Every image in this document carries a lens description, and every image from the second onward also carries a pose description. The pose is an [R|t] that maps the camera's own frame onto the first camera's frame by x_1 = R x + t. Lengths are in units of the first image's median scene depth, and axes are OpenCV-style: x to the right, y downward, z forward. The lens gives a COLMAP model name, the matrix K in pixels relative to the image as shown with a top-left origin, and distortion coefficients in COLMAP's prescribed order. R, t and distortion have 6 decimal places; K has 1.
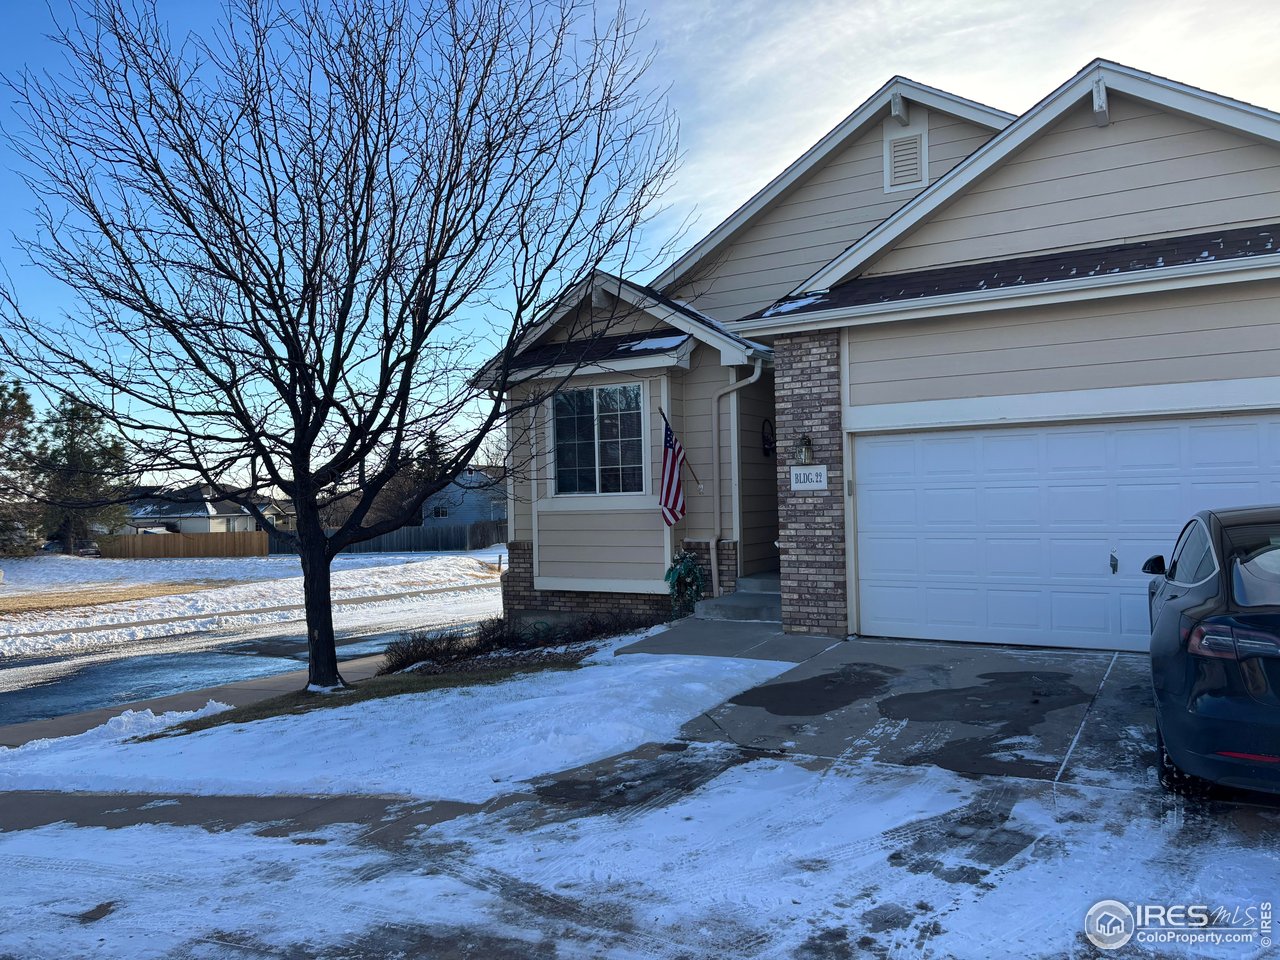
lens RADIAL K [[955.4, 0, 640.0], [0, 955.4, 480.0], [0, 0, 1]] dist [0.044895, -0.063445]
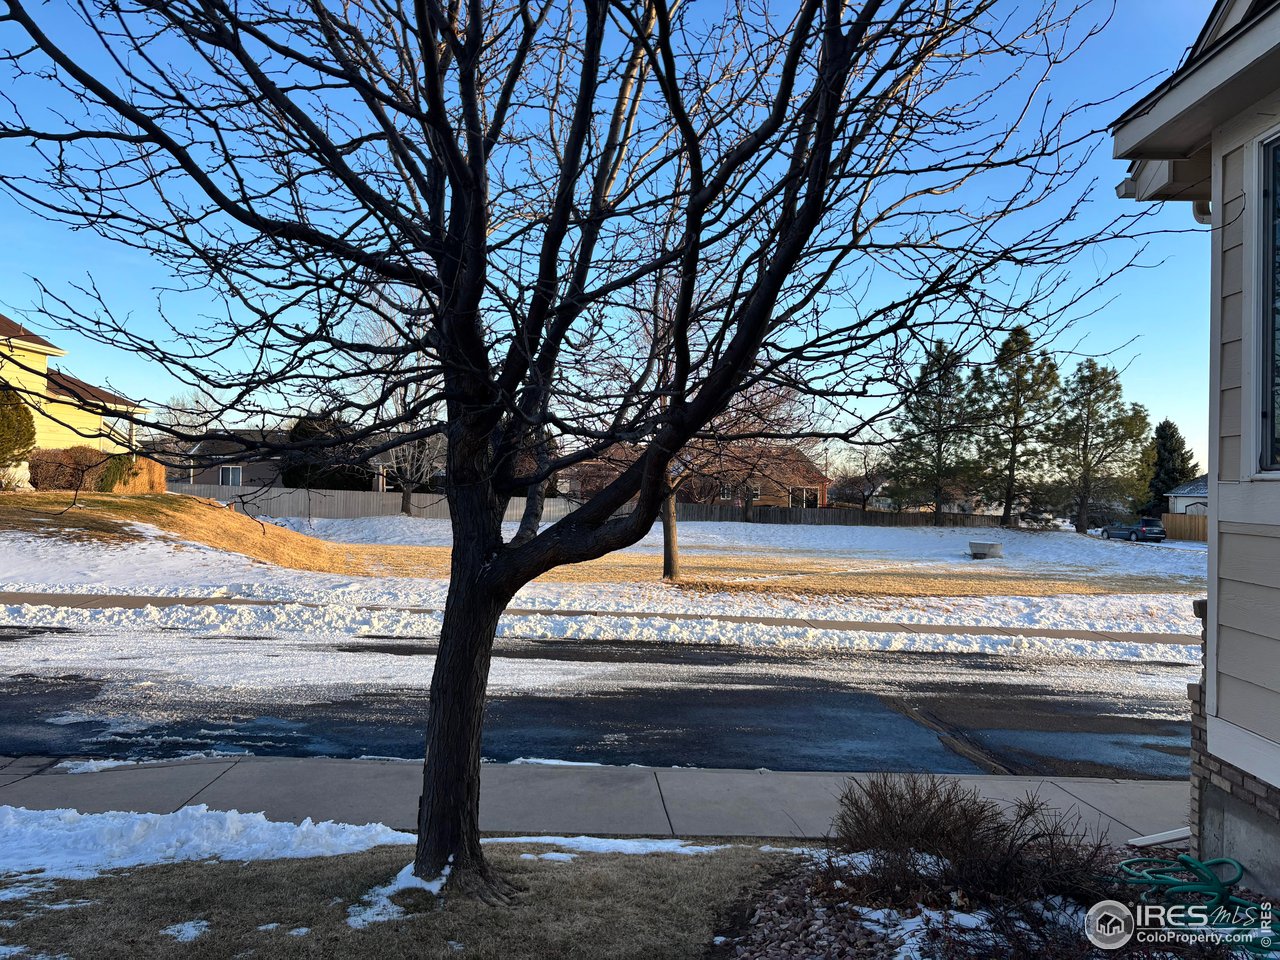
lens RADIAL K [[955.4, 0, 640.0], [0, 955.4, 480.0], [0, 0, 1]] dist [0.044895, -0.063445]
pose [[0.470601, 0.030776, -0.881809, 0.120856], [-0.009624, 0.999511, 0.029748, 0.014359], [0.882294, -0.005513, 0.470667, 0.897079]]
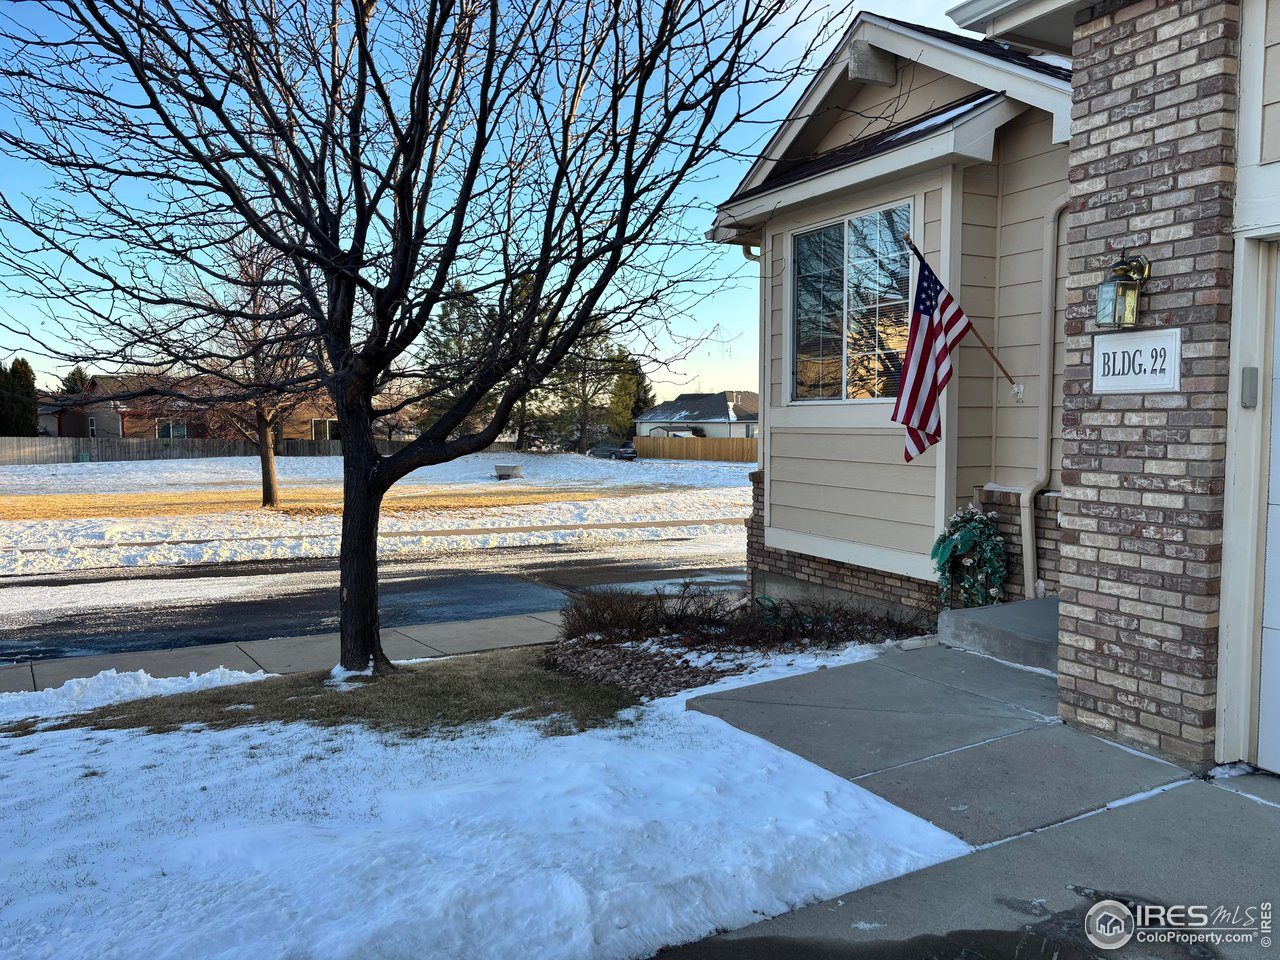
lens RADIAL K [[955.4, 0, 640.0], [0, 955.4, 480.0], [0, 0, 1]] dist [0.044895, -0.063445]
pose [[0.846290, 0.058220, -0.529532, 0.216764], [-0.008617, 0.995376, 0.095665, 0.010075], [0.532653, -0.076397, 0.842878, 0.542270]]
